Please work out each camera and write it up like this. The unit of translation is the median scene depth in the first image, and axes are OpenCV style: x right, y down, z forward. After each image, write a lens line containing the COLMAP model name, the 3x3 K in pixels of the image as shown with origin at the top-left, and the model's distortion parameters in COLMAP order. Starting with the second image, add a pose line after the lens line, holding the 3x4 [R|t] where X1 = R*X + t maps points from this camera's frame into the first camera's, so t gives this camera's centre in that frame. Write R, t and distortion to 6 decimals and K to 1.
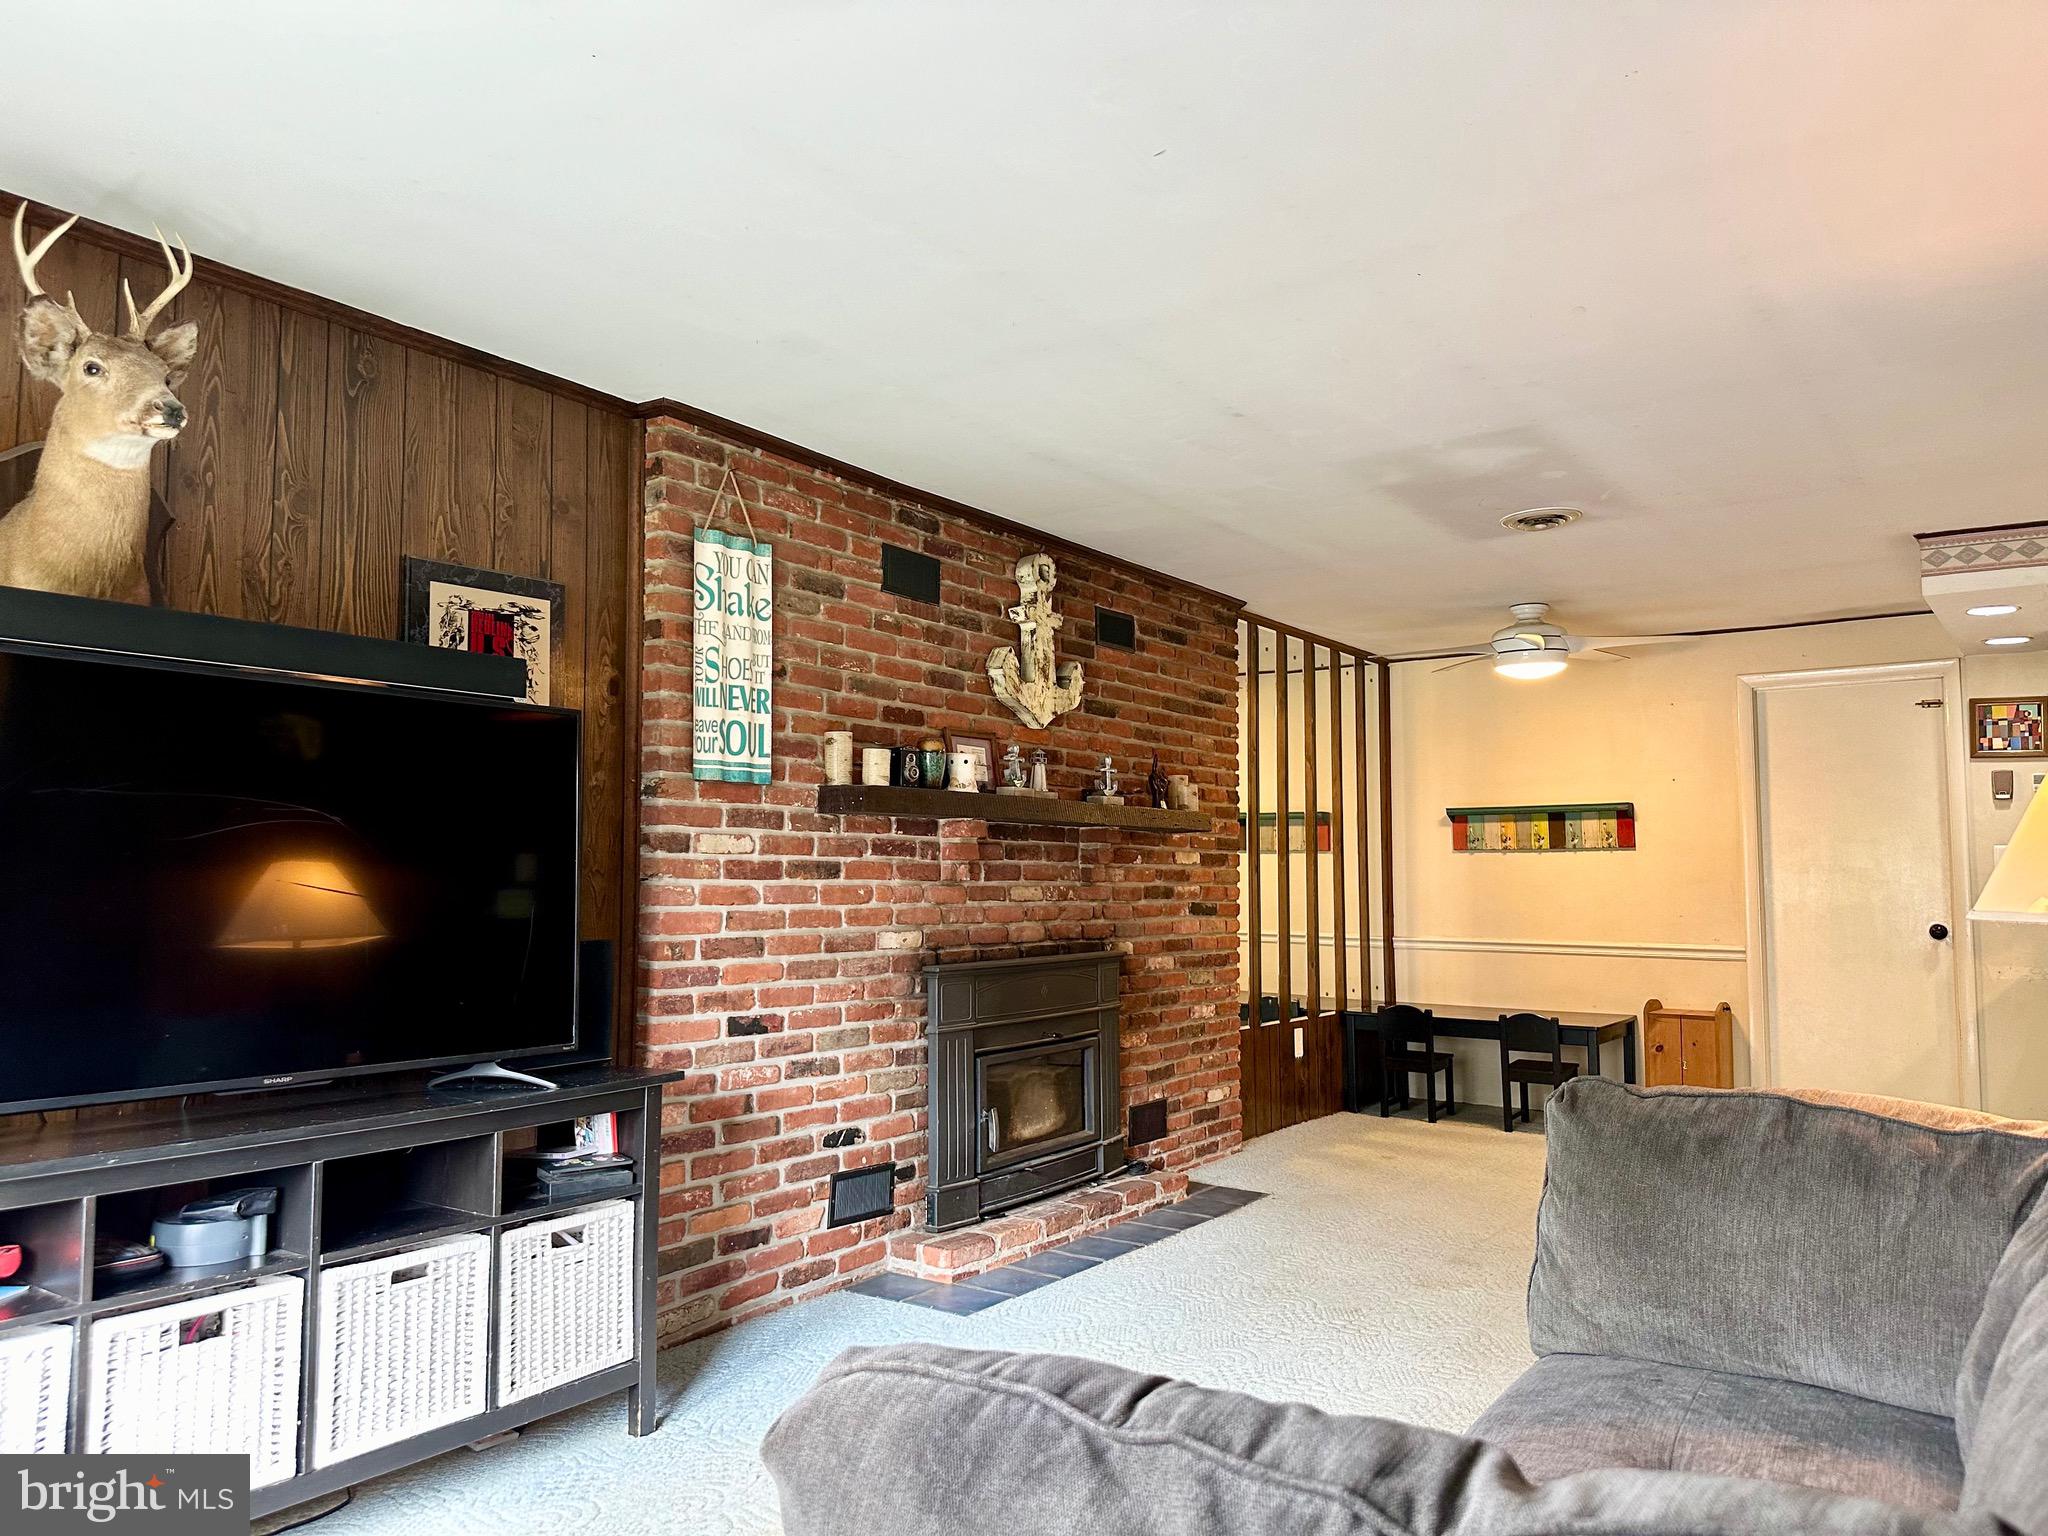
lens RADIAL K [[1436.6, 0, 1010.9], [0, 1436.6, 780.9], [0, 0, 1]] dist [0.054356, -0.002954]
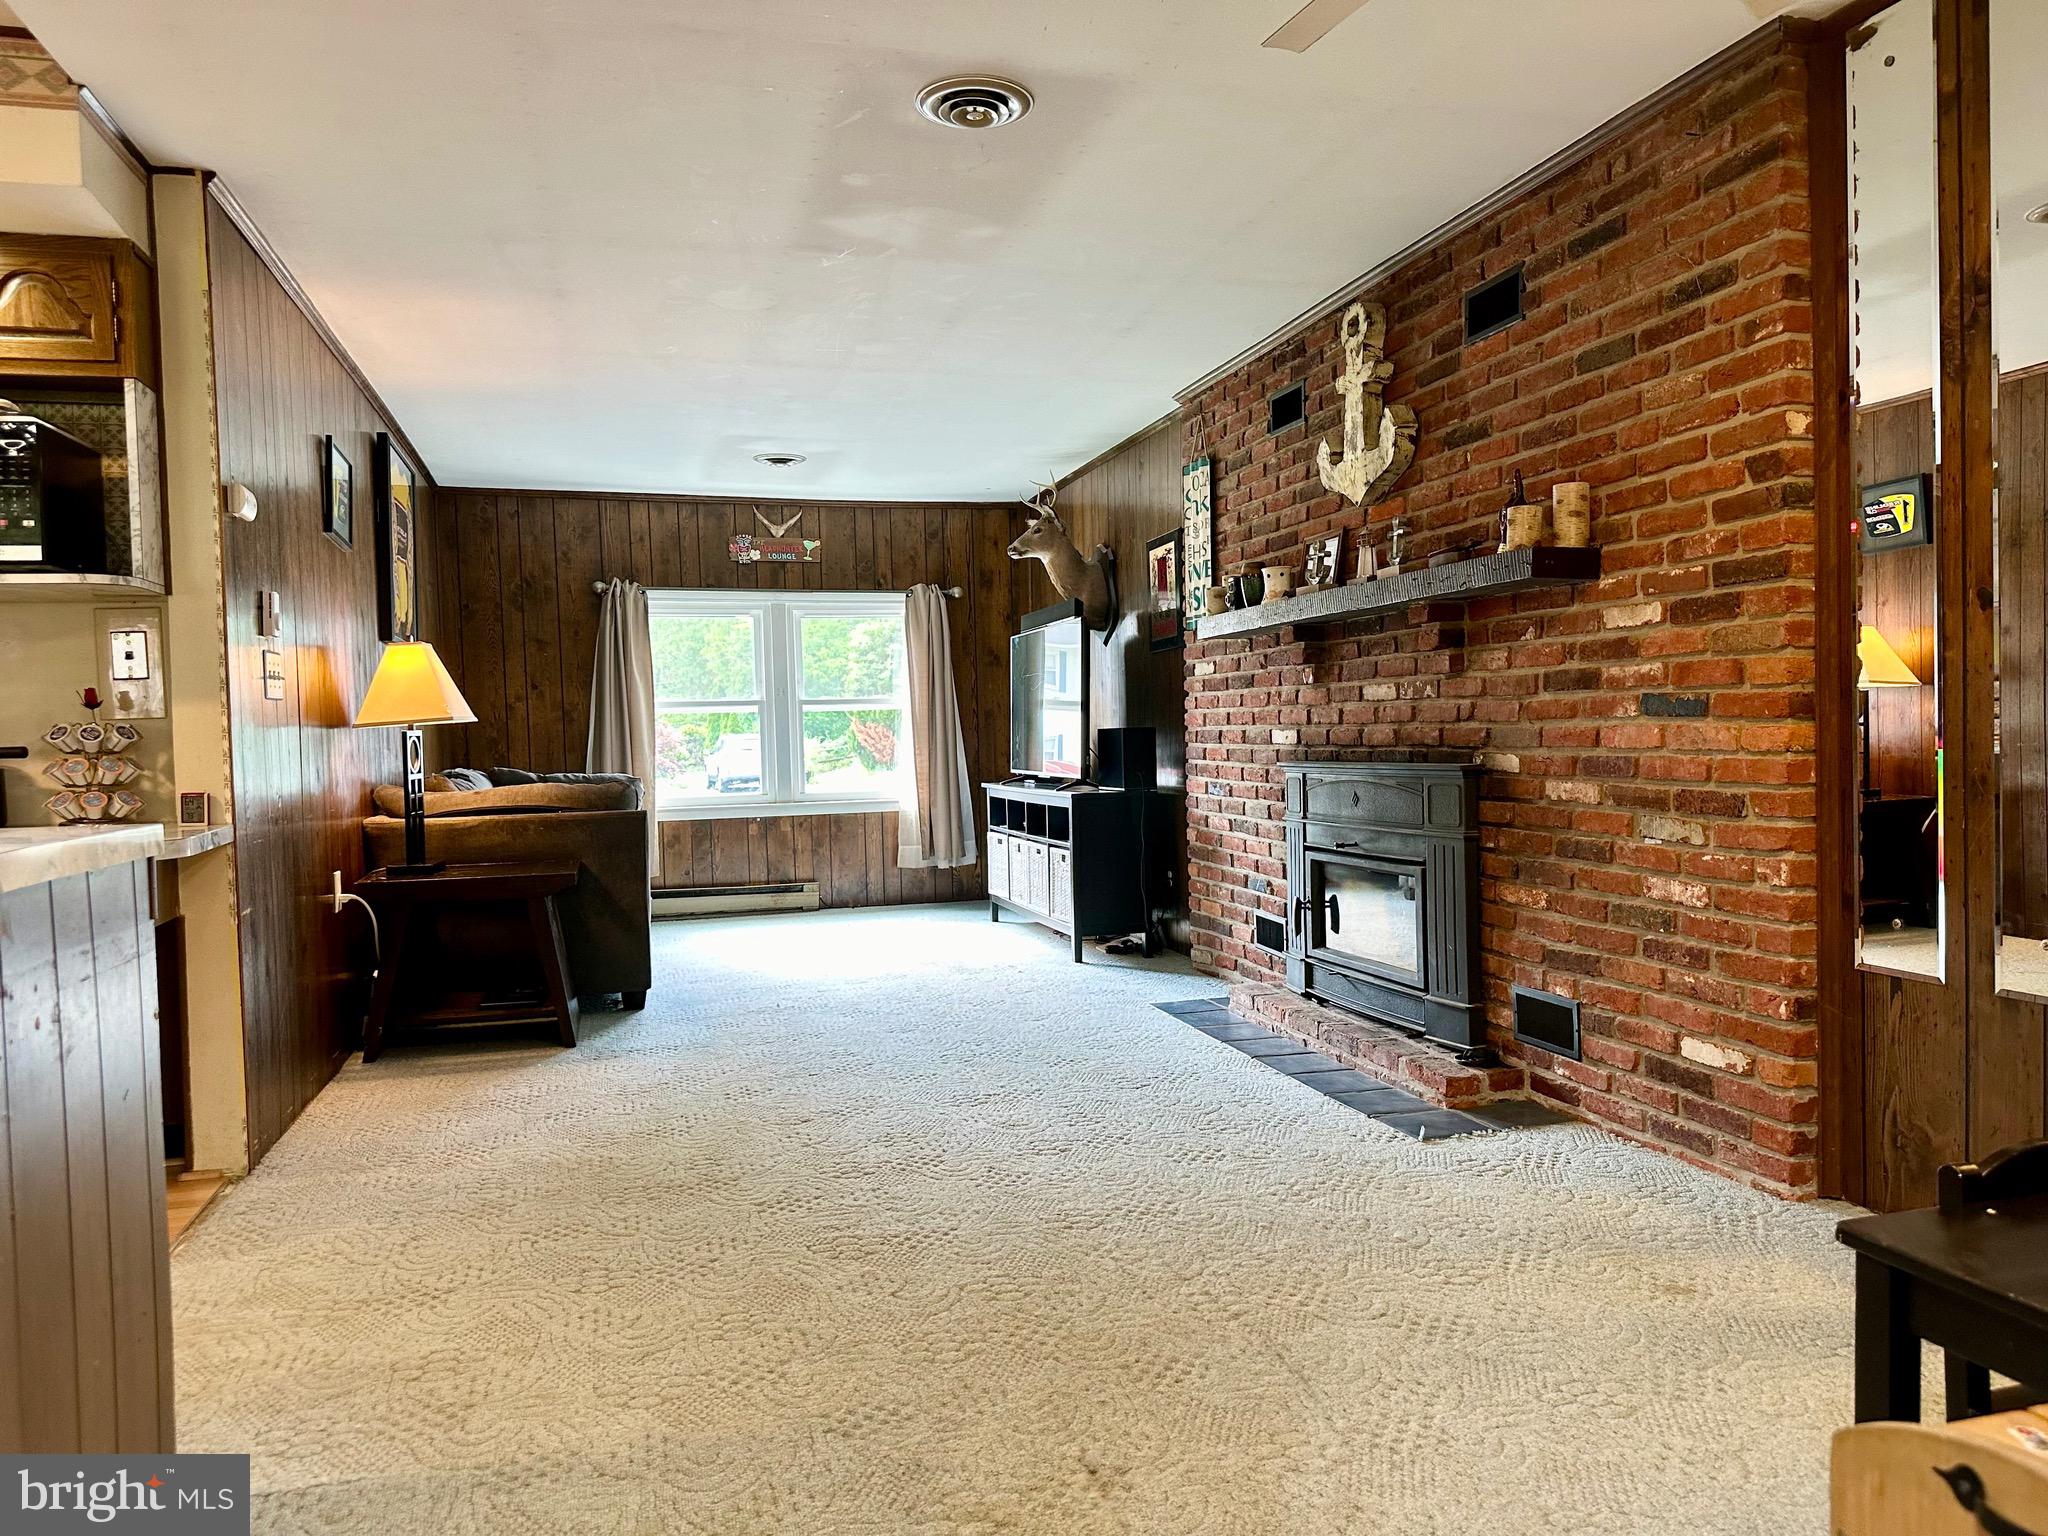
lens RADIAL K [[1436.6, 0, 1011.1], [0, 1436.6, 770.1], [0, 0, 1]] dist [0.054356, -0.002954]
pose [[-0.615358, 0.045464, -0.786936, 0.746086], [0.090812, 0.995777, -0.013482, 0.102016], [0.782999, -0.079760, -0.616888, 1.185121]]
